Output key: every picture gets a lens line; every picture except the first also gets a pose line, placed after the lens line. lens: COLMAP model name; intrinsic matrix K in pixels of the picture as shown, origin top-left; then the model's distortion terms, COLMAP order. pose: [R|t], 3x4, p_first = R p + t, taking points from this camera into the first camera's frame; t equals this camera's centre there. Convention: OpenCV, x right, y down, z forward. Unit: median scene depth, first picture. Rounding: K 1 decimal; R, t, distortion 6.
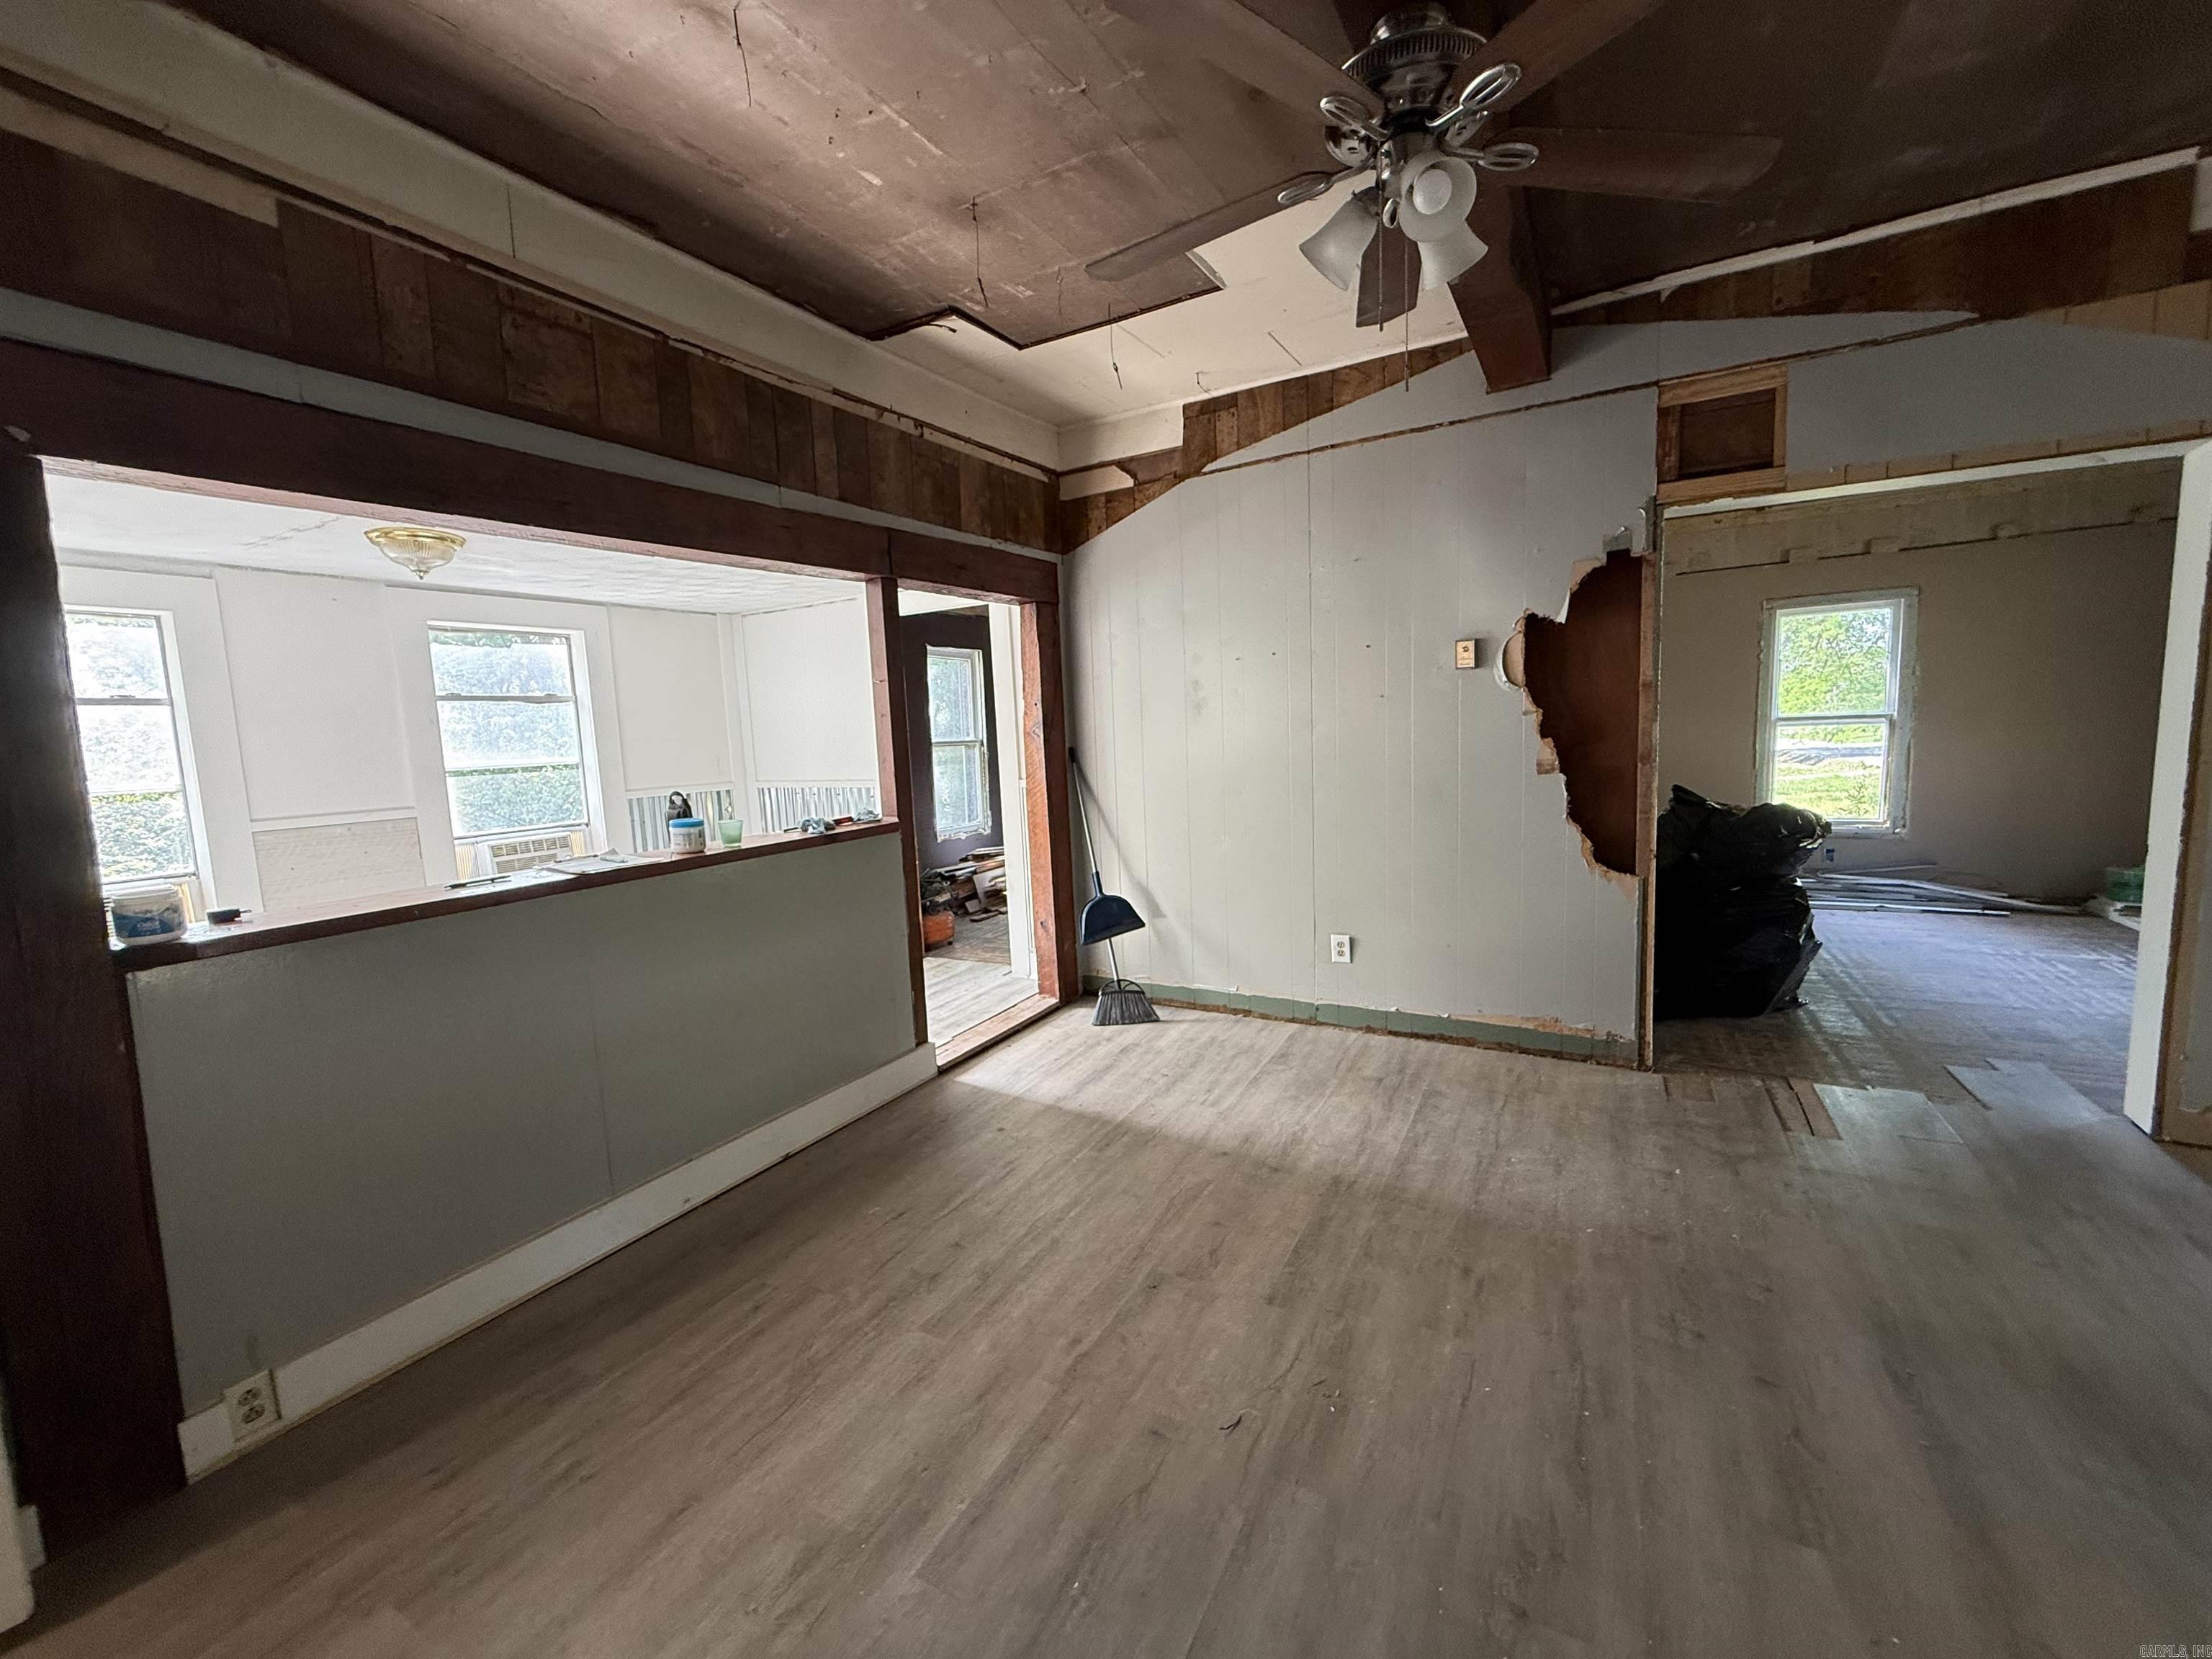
lens RADIAL K [[880.9, 0, 1102.2], [0, 880.9, 831.4], [0, 0, 1]] dist [-0.001527, 0.000500]
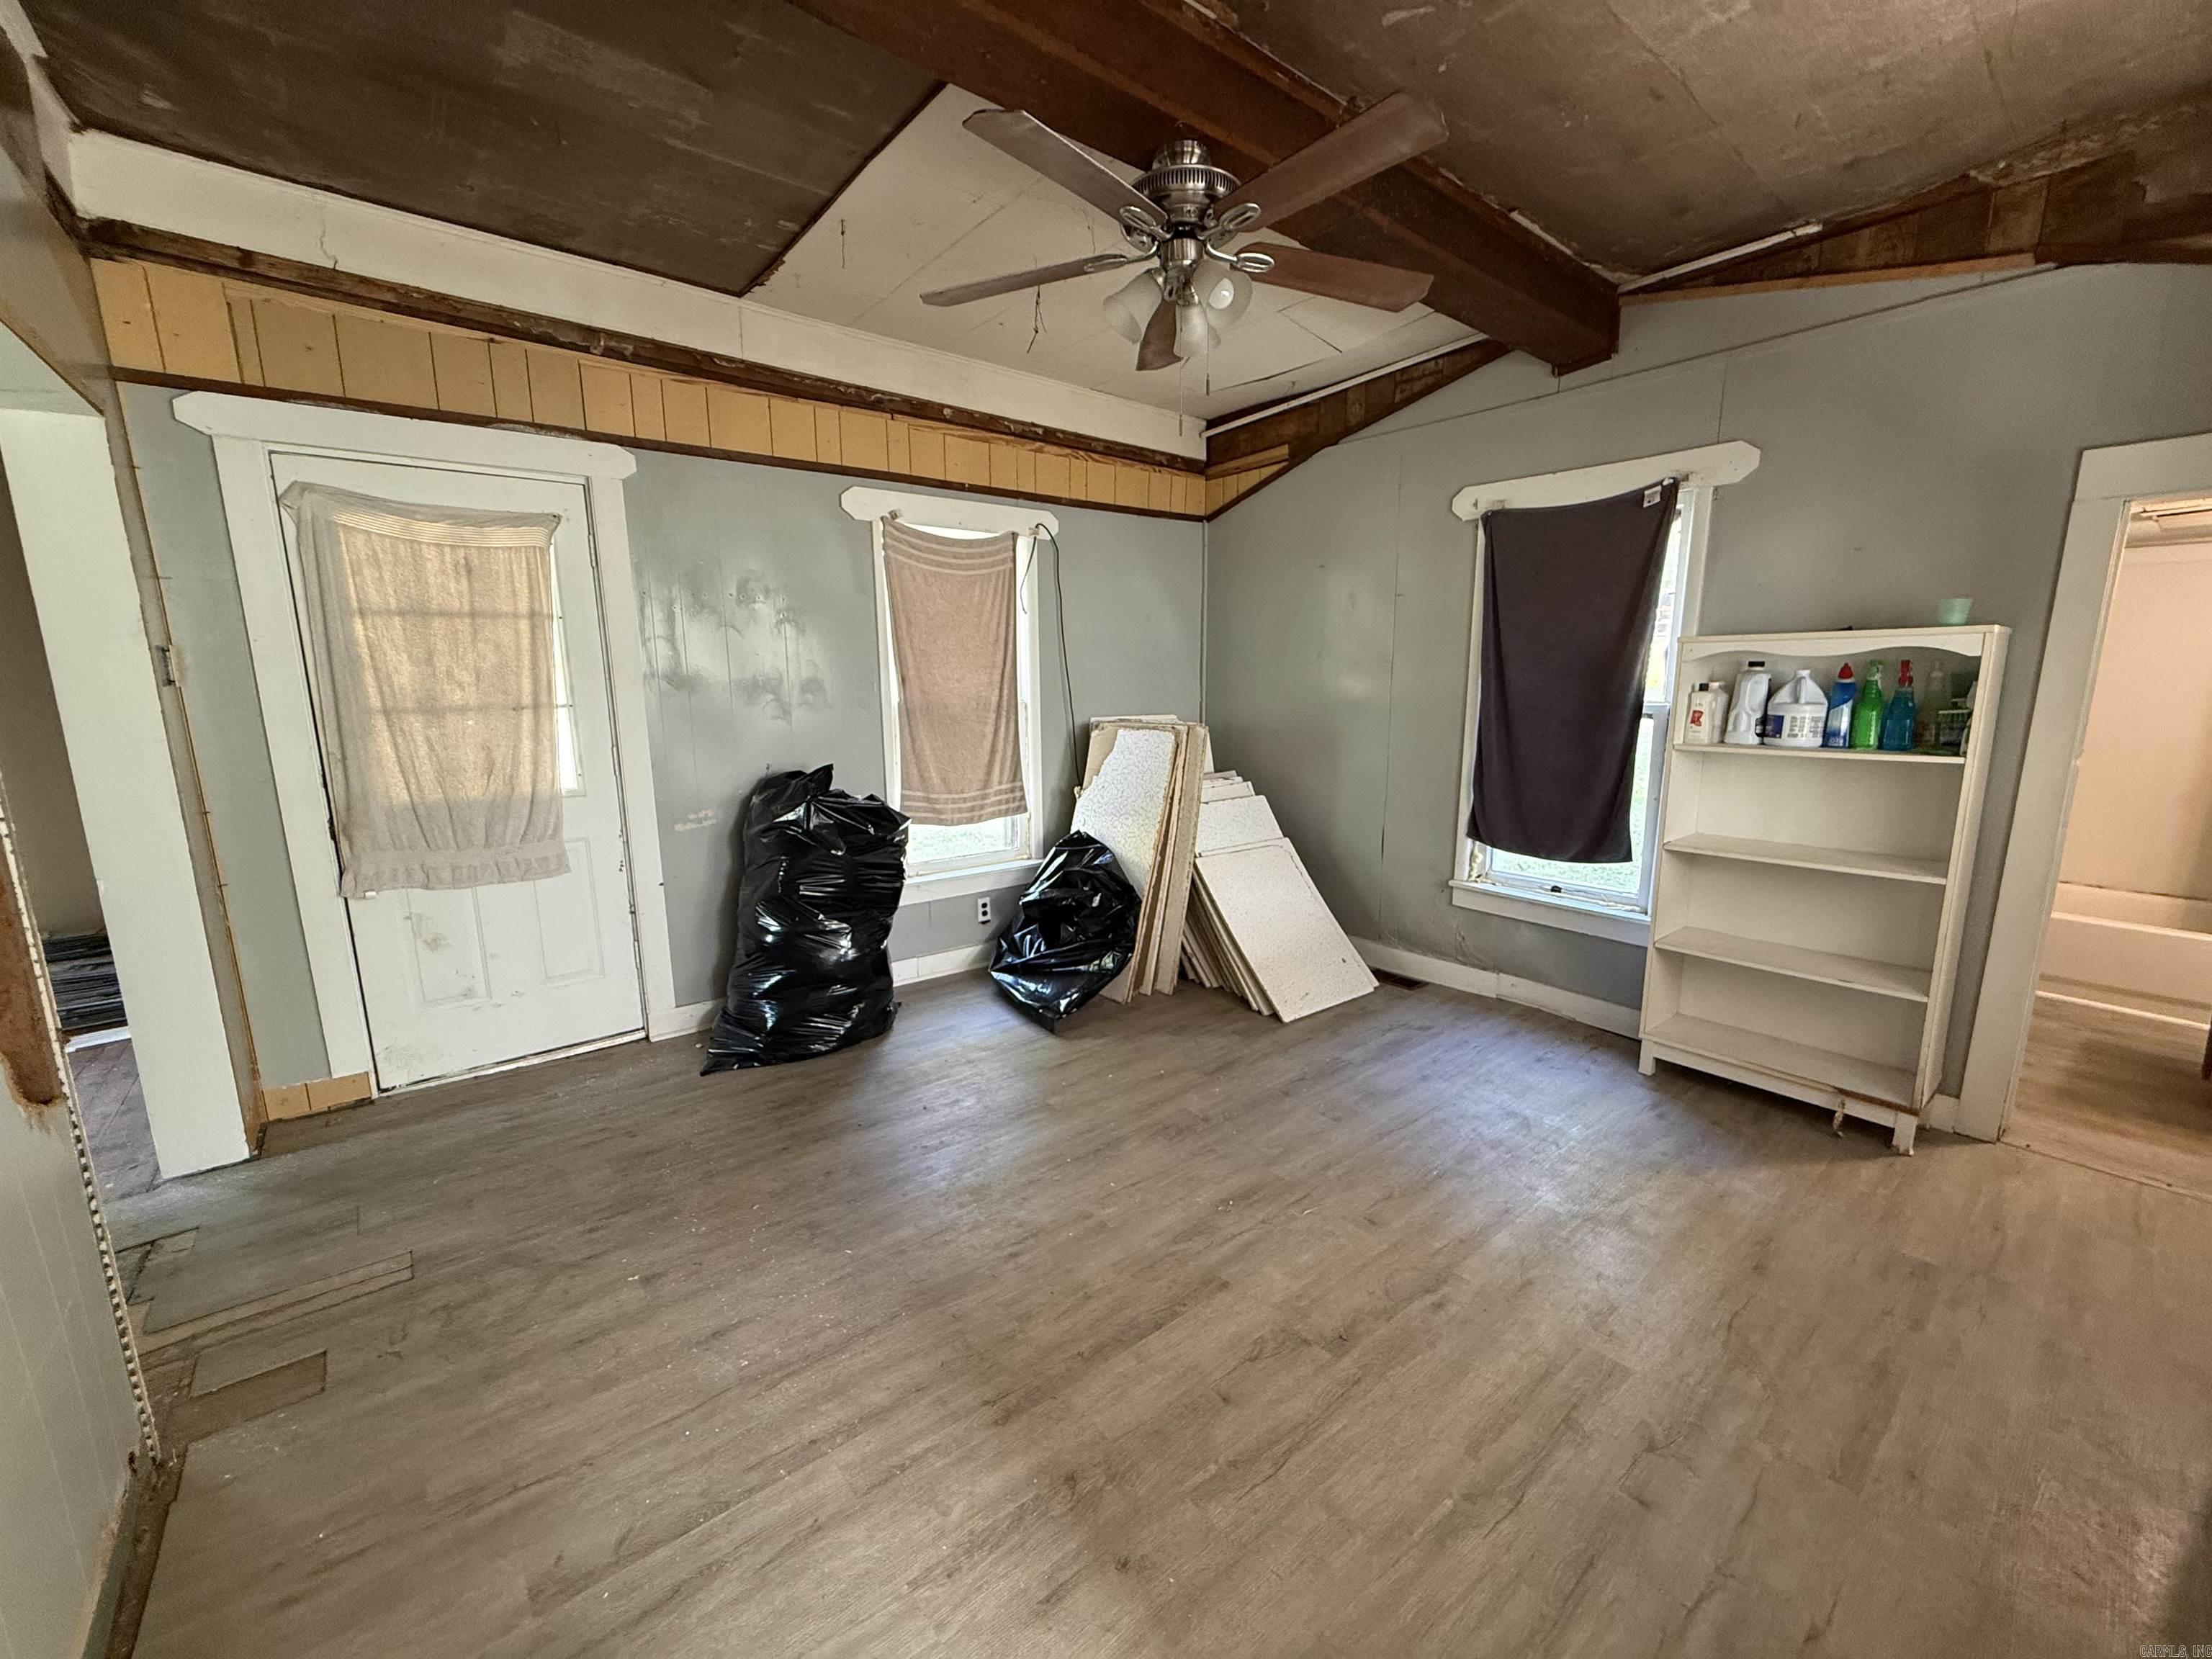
lens RADIAL K [[880.9, 0, 1104.9], [0, 880.9, 834.8], [0, 0, 1]] dist [-0.001527, 0.000500]
pose [[-0.930132, -0.020173, 0.366671, -0.020994], [0.087262, 0.957749, 0.274048, -0.141131], [-0.356707, 0.286898, -0.889073, 1.131887]]
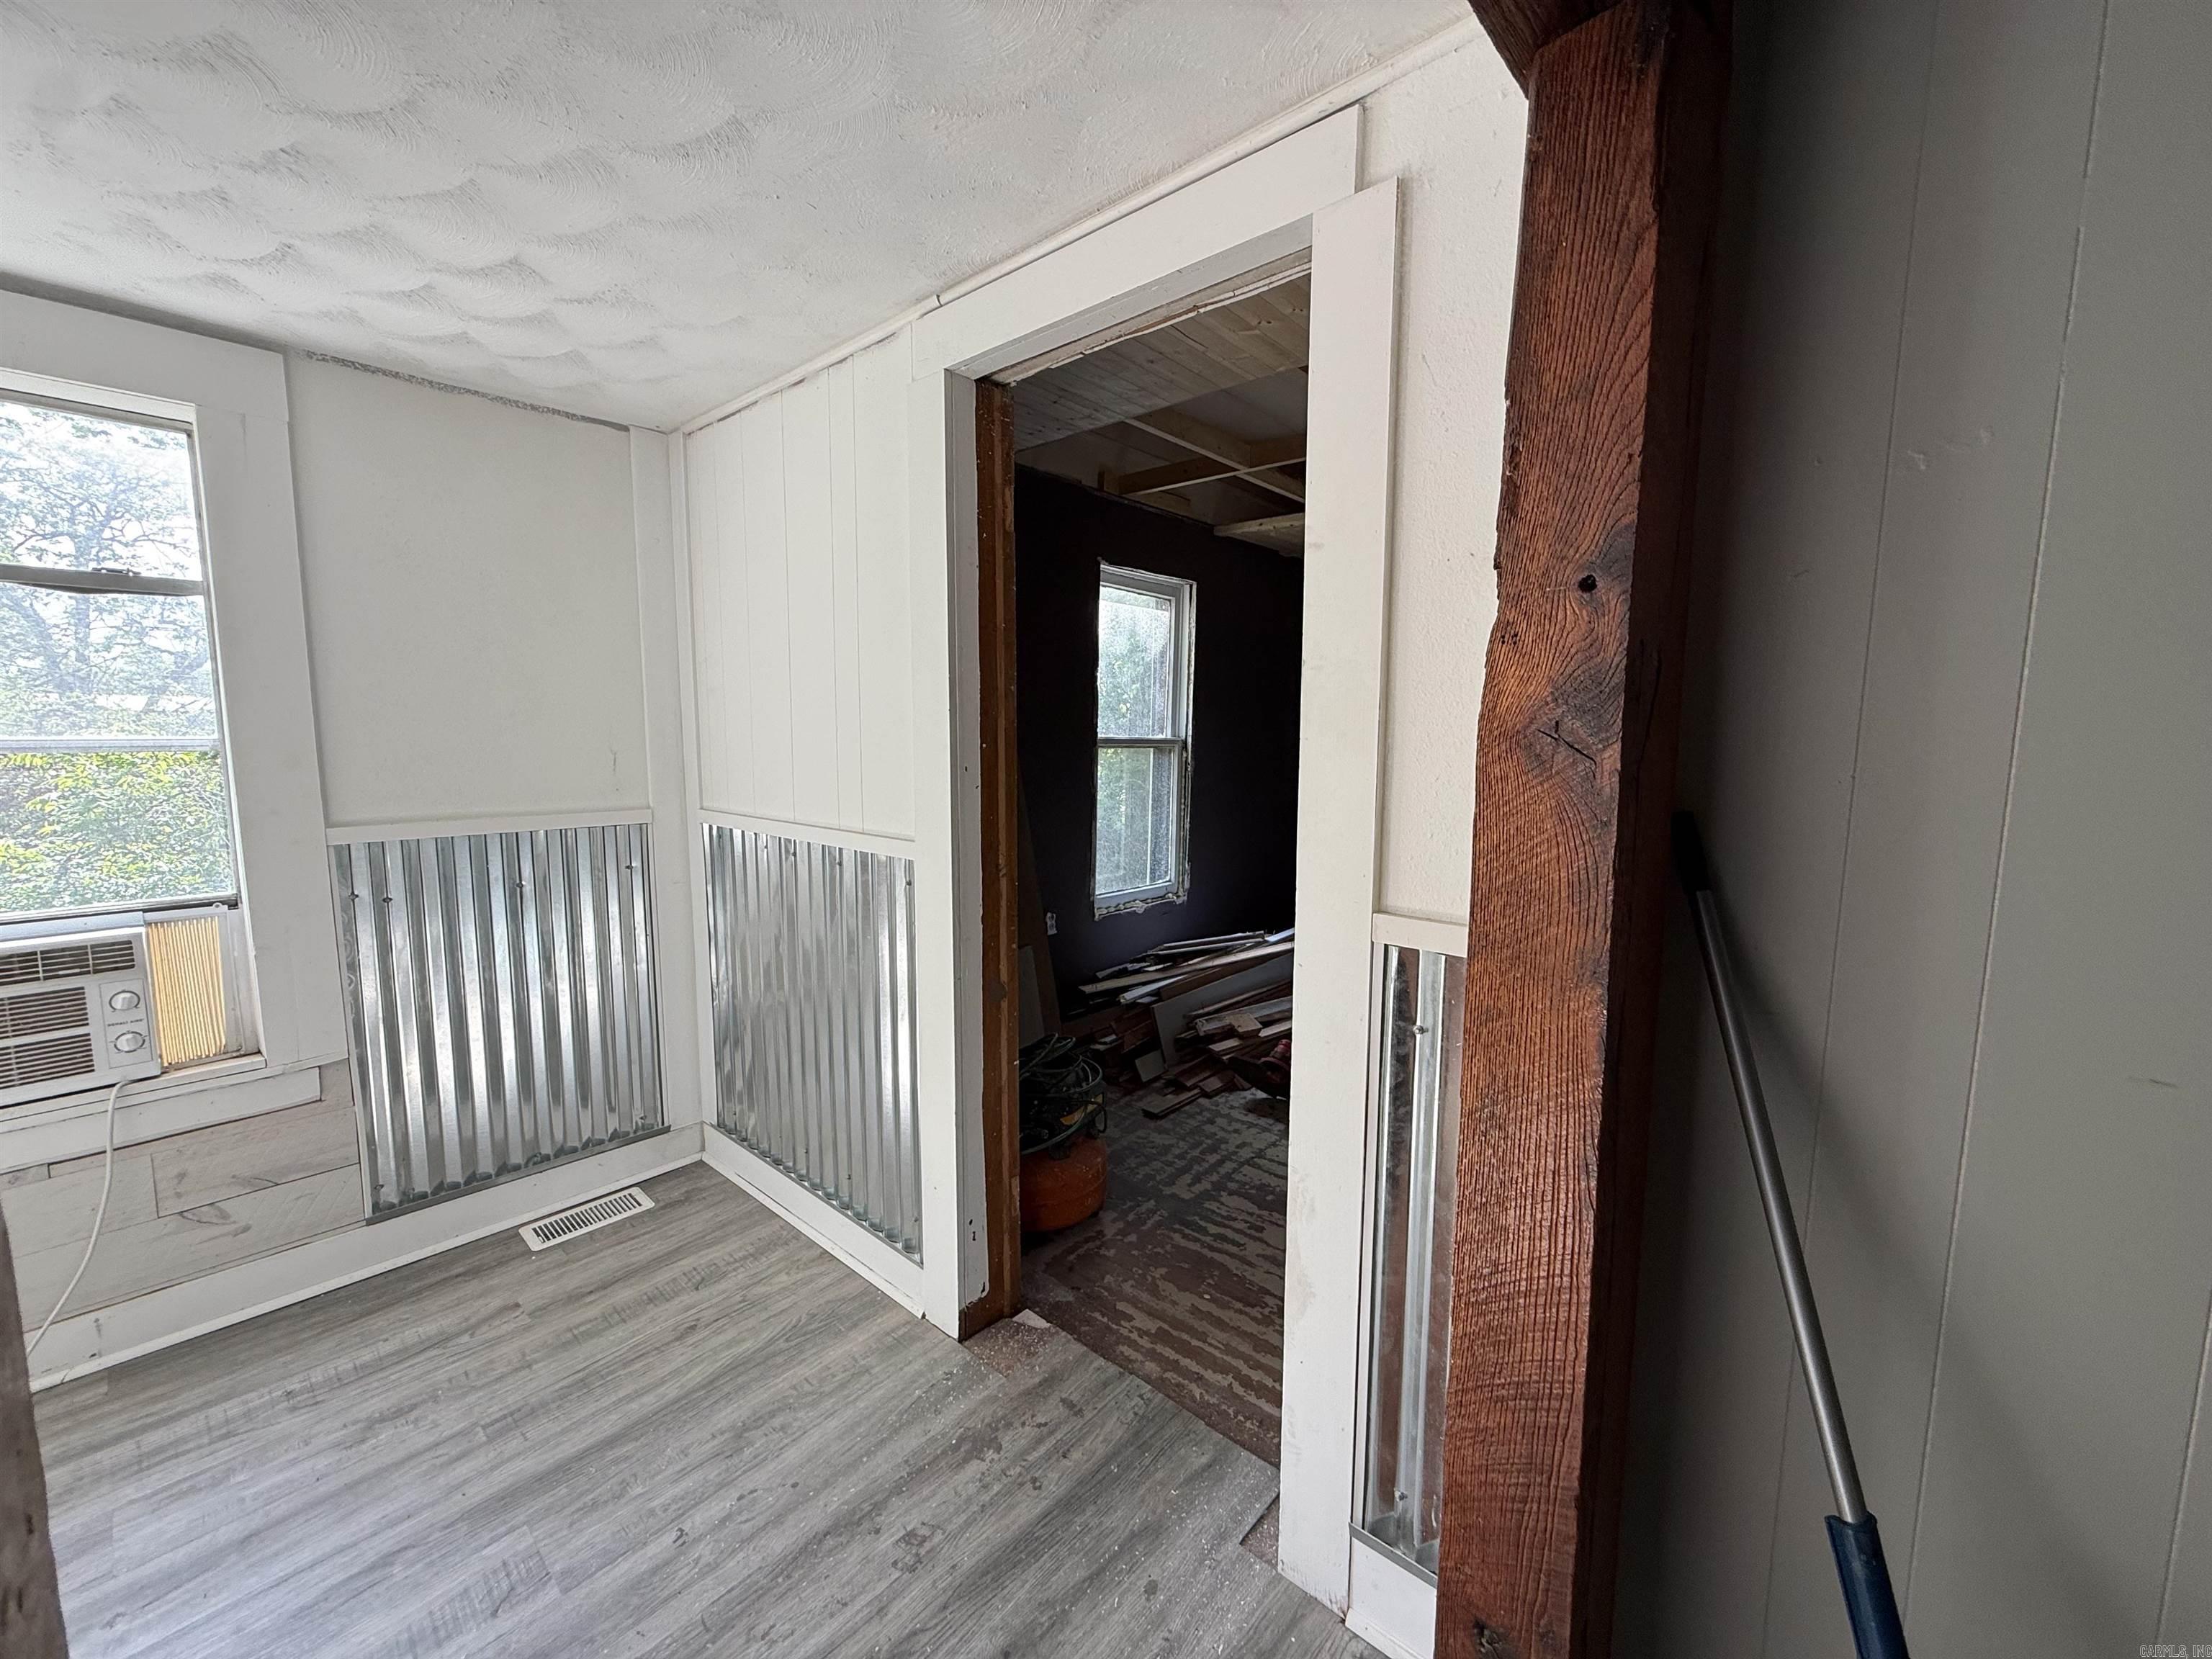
lens RADIAL K [[880.9, 0, 1099.5], [0, 880.9, 832.9], [0, 0, 1]] dist [-0.001527, 0.000500]
pose [[0.977415, 0.073681, -0.198070, -0.170101], [-0.072769, 0.997278, 0.011888, -0.109258], [0.198407, 0.002794, 0.980116, 1.003373]]
